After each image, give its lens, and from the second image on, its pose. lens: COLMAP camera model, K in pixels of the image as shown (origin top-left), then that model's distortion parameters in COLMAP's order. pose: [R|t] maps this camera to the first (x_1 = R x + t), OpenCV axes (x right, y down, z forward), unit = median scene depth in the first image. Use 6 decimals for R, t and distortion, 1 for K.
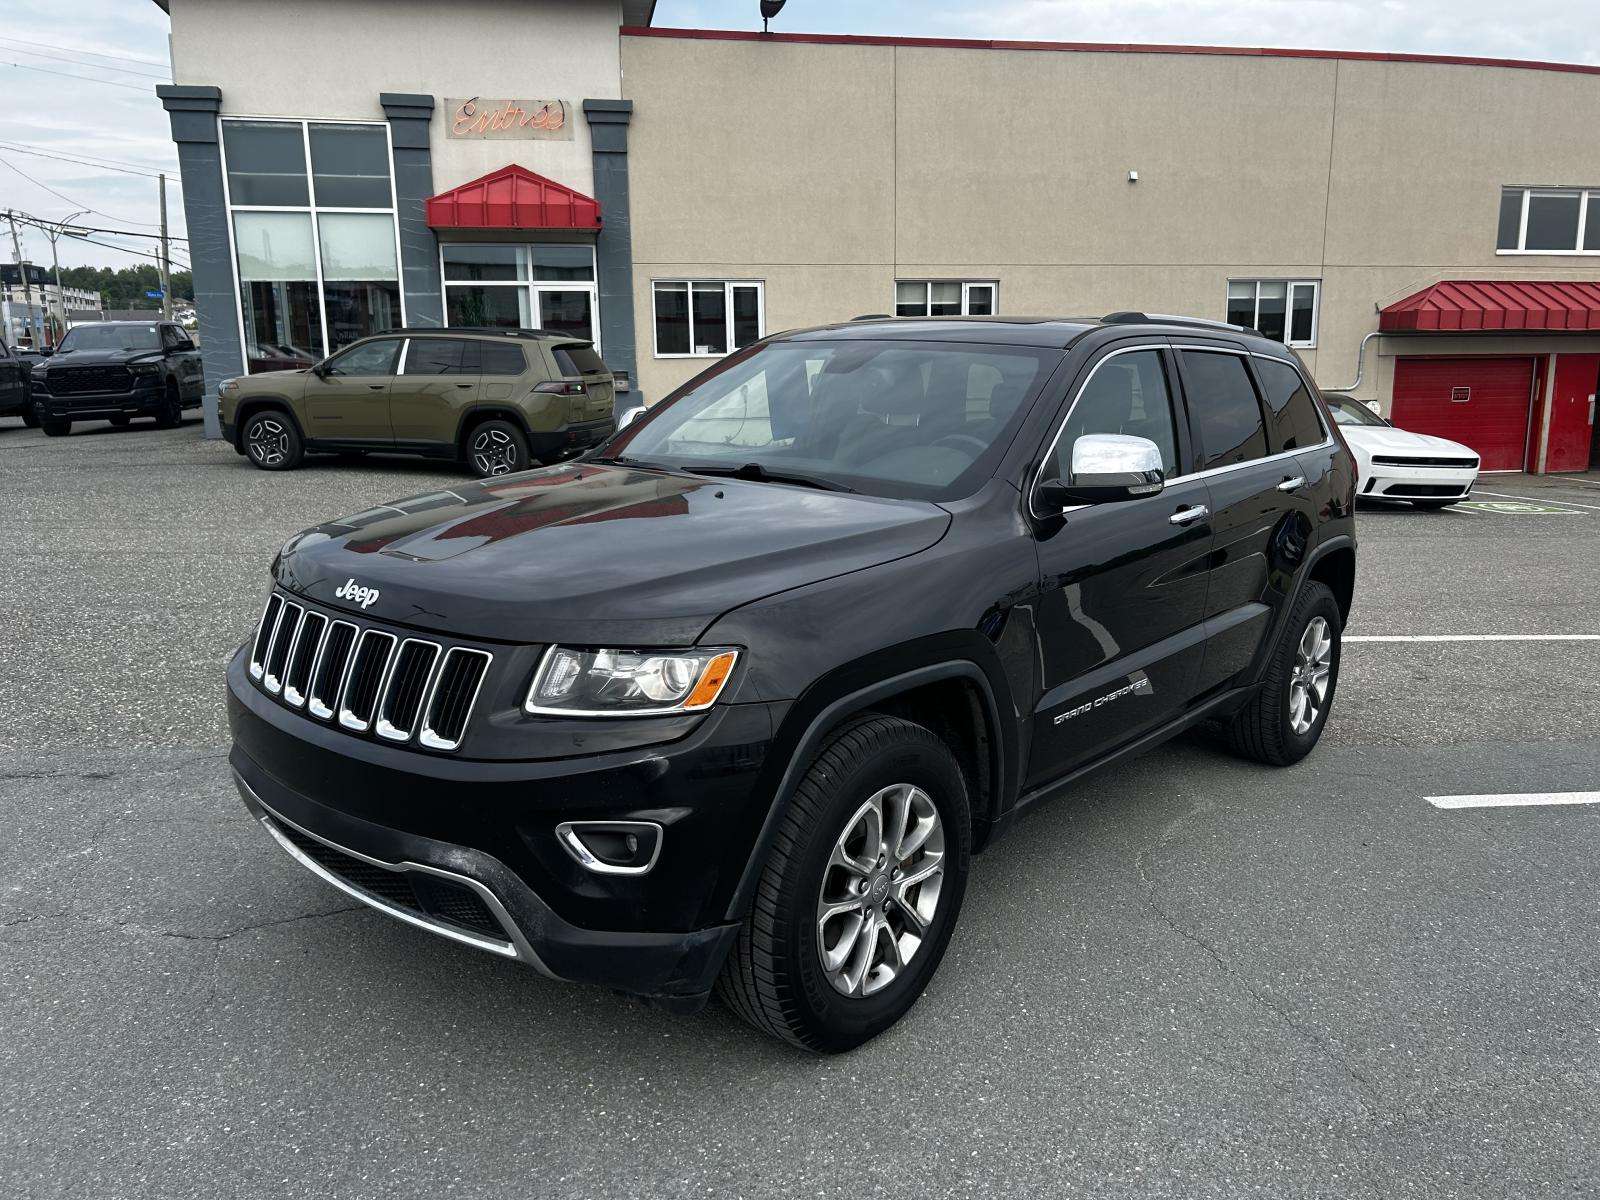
lens RADIAL K [[1314.4, 0, 812.1], [0, 1314.4, 593.8], [0, 0, 1]] dist [0.061751, -0.070512]
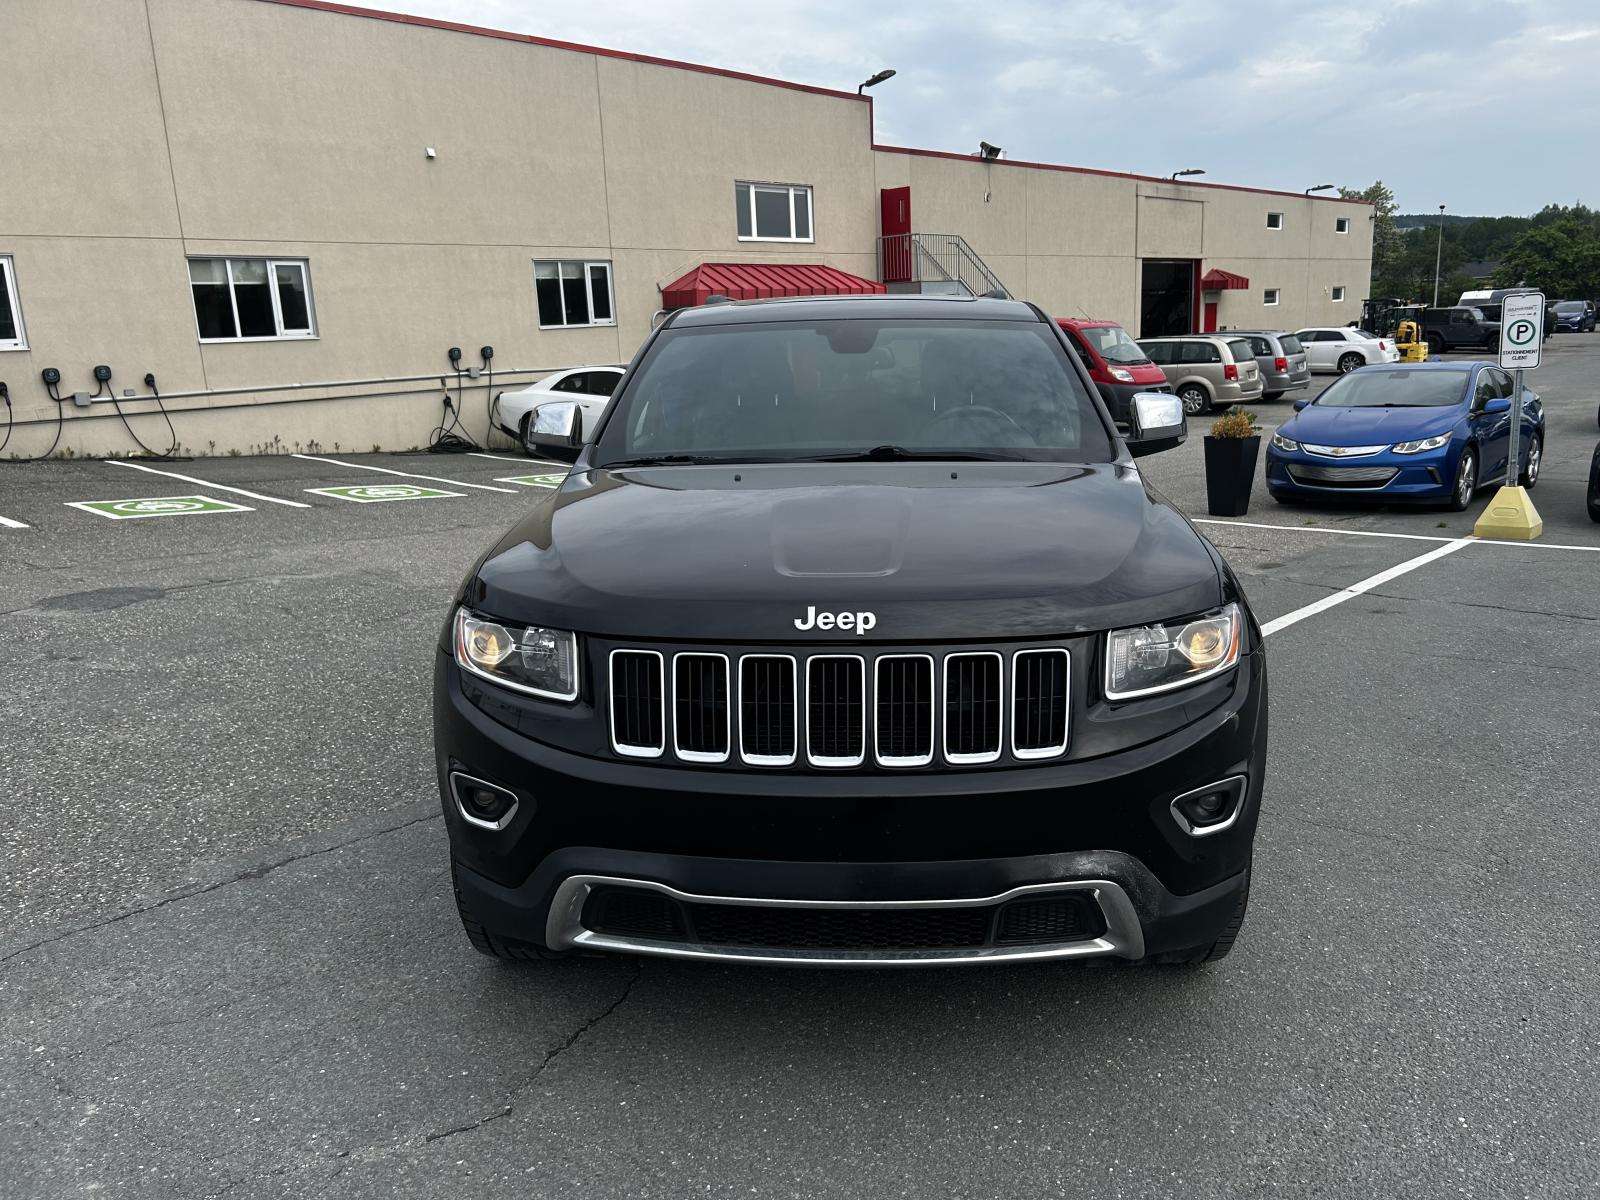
lens RADIAL K [[1314.4, 0, 812.1], [0, 1314.4, 593.8], [0, 0, 1]] dist [0.061751, -0.070512]
pose [[0.771985, -0.154796, 0.616505, -0.193726], [0.145767, 0.987159, 0.065334, -0.016939], [-0.618702, 0.039430, 0.784636, 0.071020]]
